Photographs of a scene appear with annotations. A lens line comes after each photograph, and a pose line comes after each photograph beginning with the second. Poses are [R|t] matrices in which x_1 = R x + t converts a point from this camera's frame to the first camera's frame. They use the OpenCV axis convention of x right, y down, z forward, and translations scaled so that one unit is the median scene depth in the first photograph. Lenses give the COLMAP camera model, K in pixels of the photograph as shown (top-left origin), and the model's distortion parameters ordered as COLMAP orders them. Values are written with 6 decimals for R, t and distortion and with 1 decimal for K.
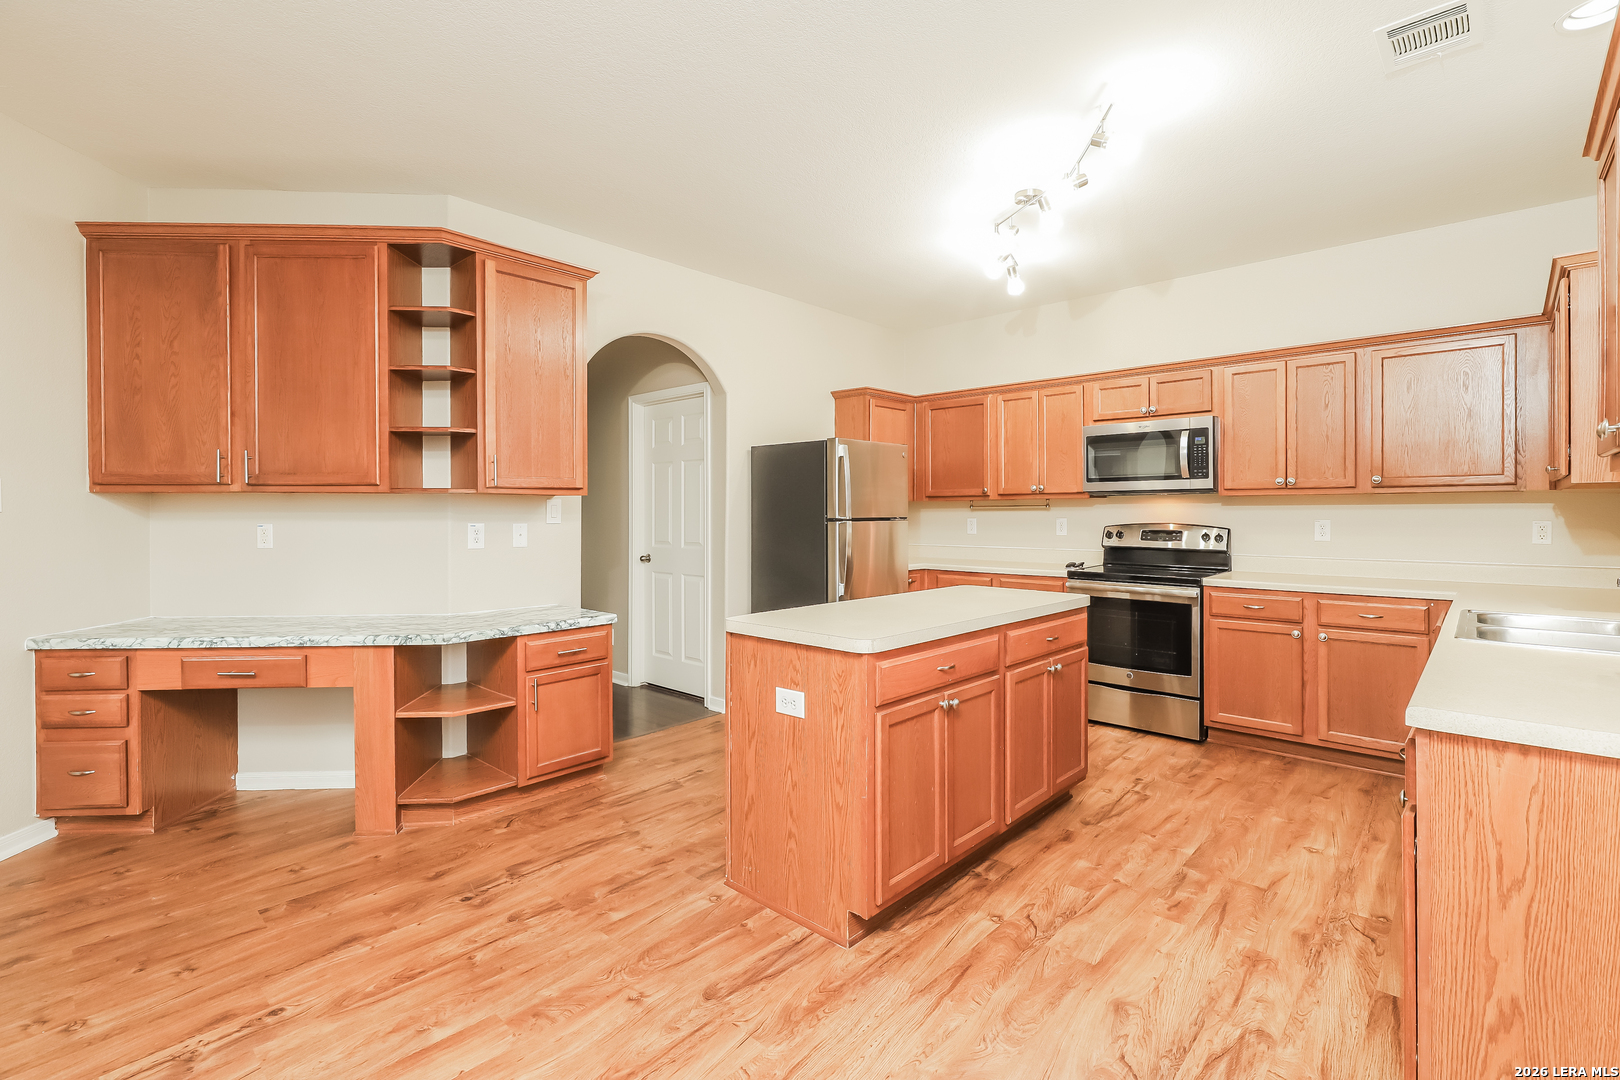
lens RADIAL K [[732.0, 0, 818.0], [0, 732.0, 531.1], [0, 0, 1]] dist [0.003251, 0.000025]
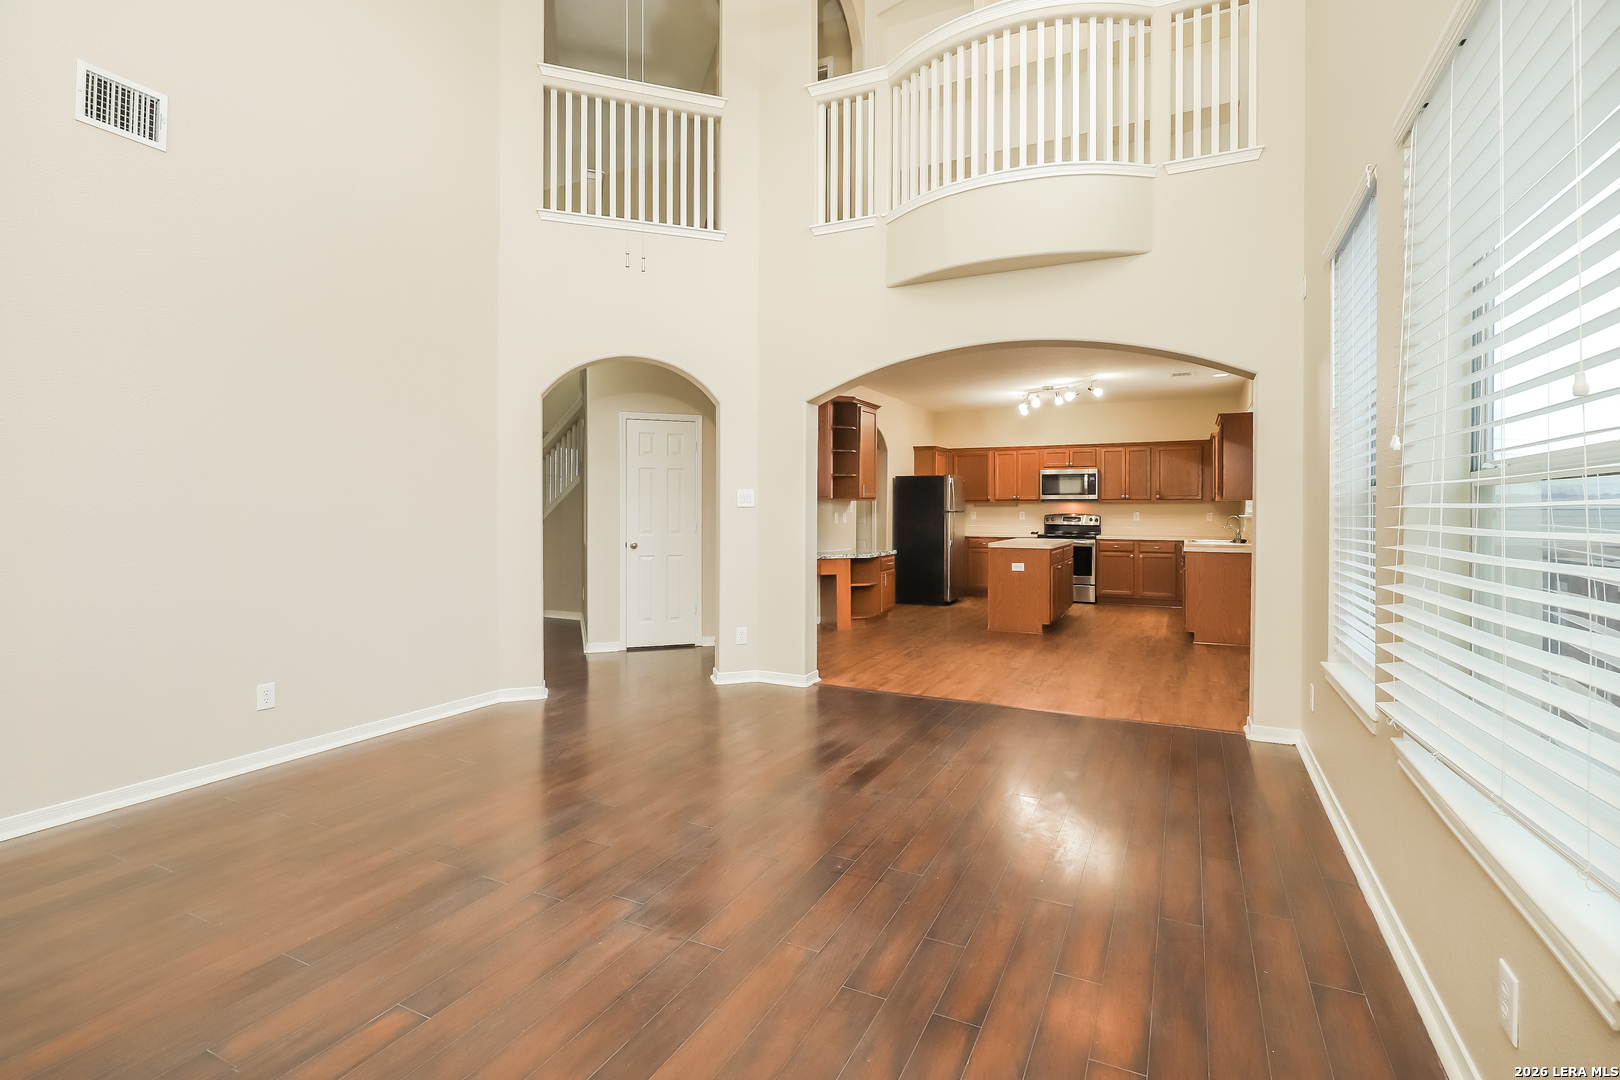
lens RADIAL K [[732.0, 0, 815.0], [0, 732.0, 529.8], [0, 0, 1]] dist [0.003251, 0.000025]
pose [[0.962605, -0.007735, 0.270798, -0.995595], [0.007333, 0.999970, 0.002496, 0.030546], [-0.270809, -0.000417, 0.962633, -1.049875]]
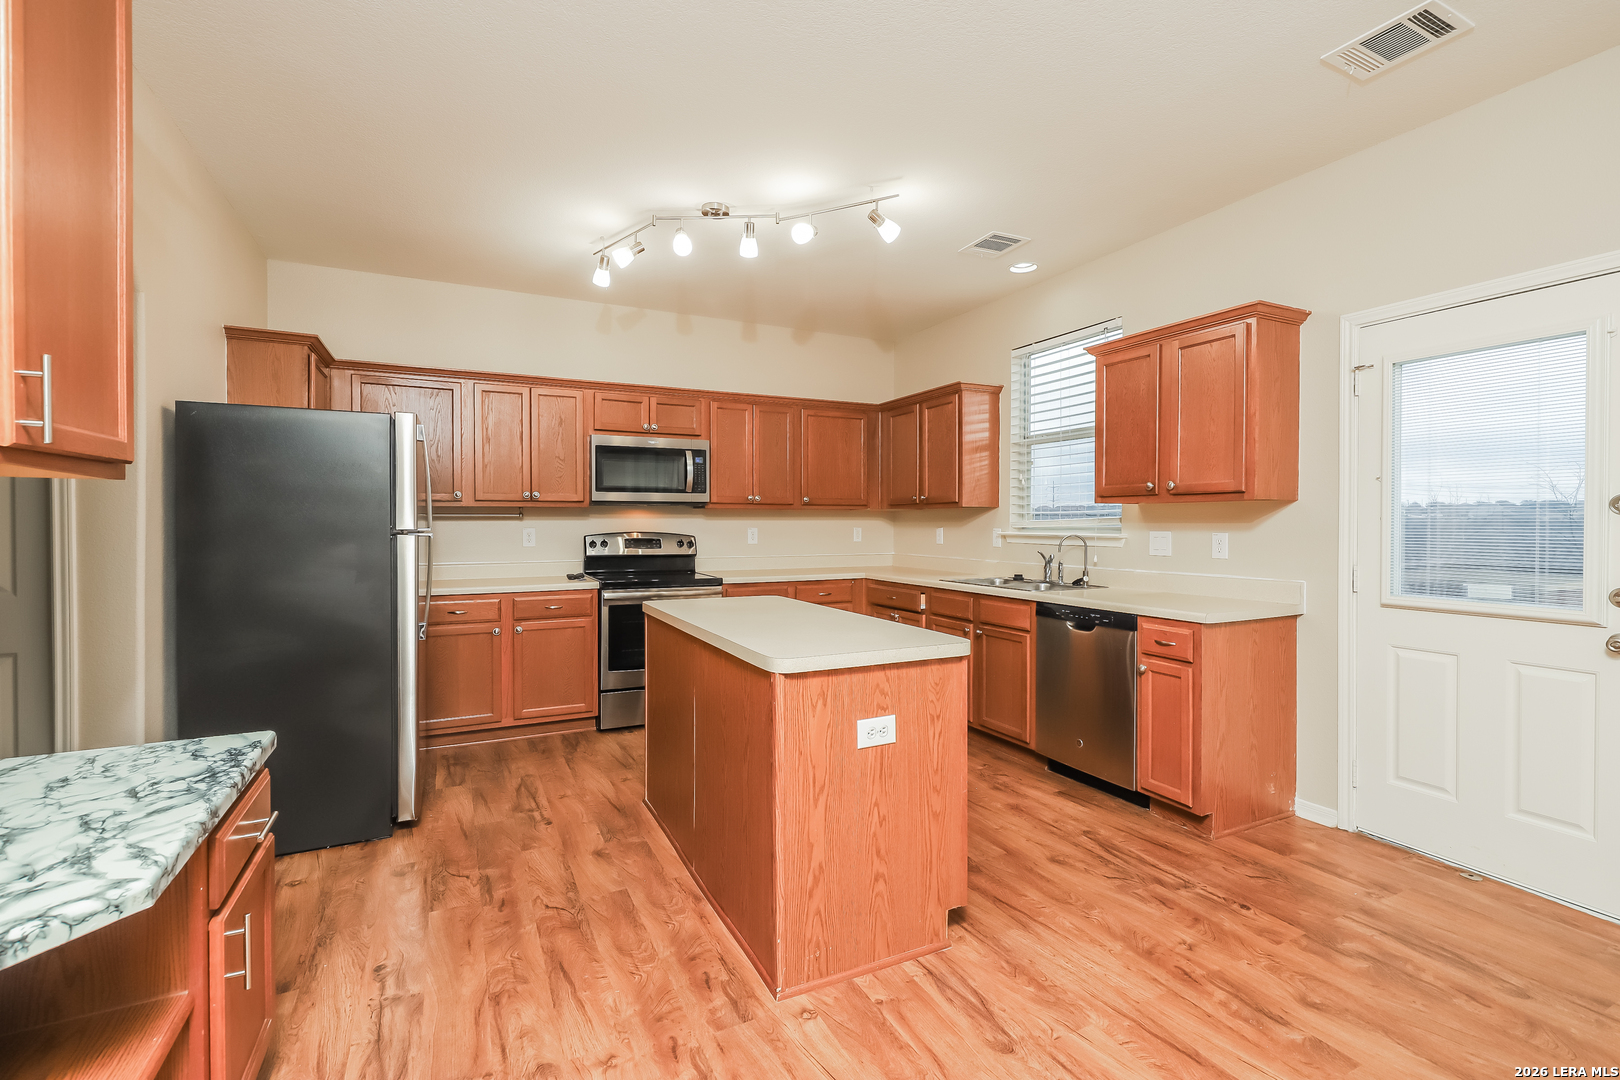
lens RADIAL K [[732.0, 0, 809.8], [0, 732.0, 541.0], [0, 0, 1]] dist [0.003251, 0.000025]
pose [[0.366572, -0.022125, 0.930126, -0.505397], [0.022664, 0.999633, 0.014846, -0.009198], [-0.930113, 0.015638, 0.366939, 0.414562]]
